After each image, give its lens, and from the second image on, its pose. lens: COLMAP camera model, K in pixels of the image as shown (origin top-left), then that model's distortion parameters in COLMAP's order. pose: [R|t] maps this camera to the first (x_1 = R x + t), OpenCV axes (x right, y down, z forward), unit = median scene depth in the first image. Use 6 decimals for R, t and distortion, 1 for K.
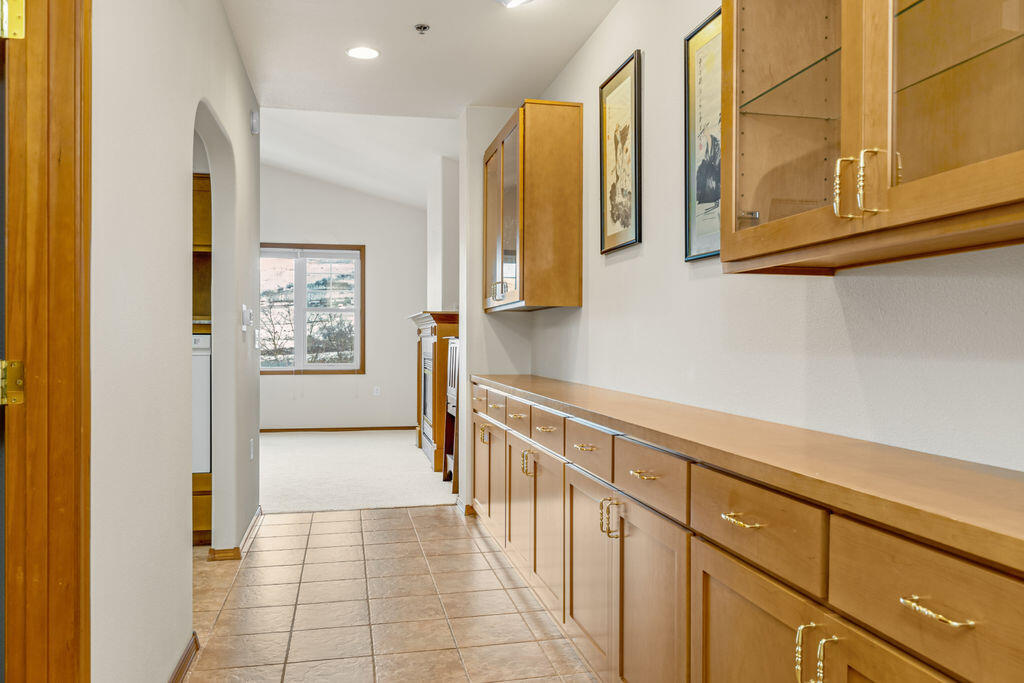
lens RADIAL K [[772.9, 0, 513.1], [0, 772.9, 340.2], [0, 0, 1]] dist [0.011137, -0.000018]
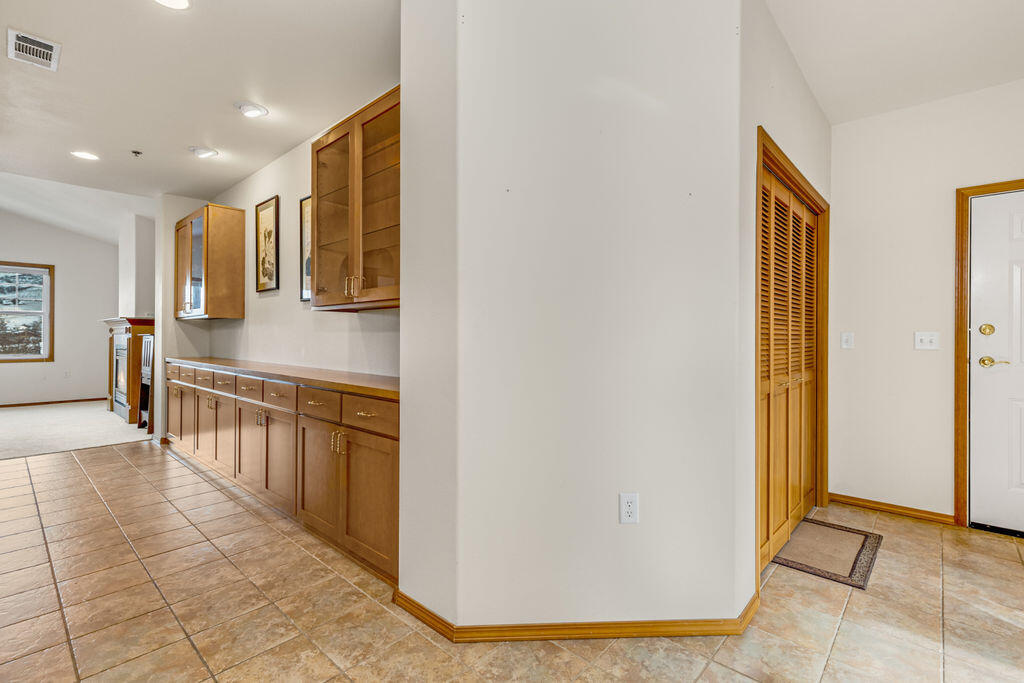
lens RADIAL K [[465.9, 0, 515.2], [0, 465.9, 339.0], [0, 0, 1]] dist [0.004472, 0.000274]
pose [[0.812420, 0.001852, 0.583069, -0.031795], [-0.003819, 0.999990, 0.002145, 0.000379], [-0.583060, -0.003969, 0.812420, -0.256014]]
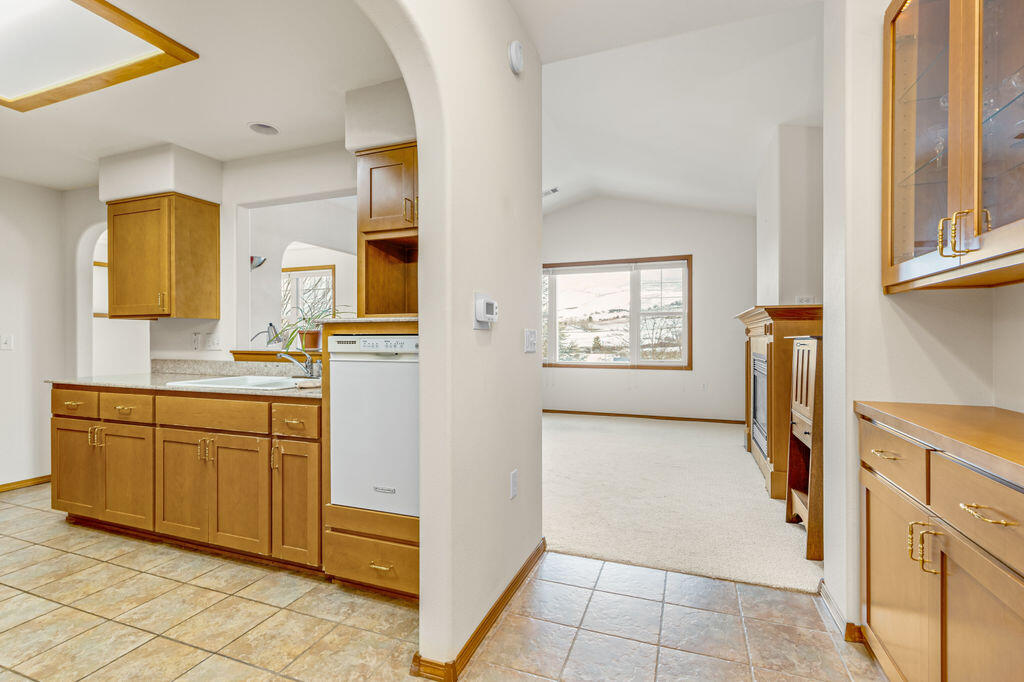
lens RADIAL K [[465.9, 0, 507.9], [0, 465.9, 341.8], [0, 0, 1]] dist [0.004472, 0.000274]
pose [[0.832628, -0.003562, -0.553821, -0.084969], [0.006986, 0.999967, 0.004072, -0.003500], [0.553788, -0.007259, 0.832626, 0.616198]]
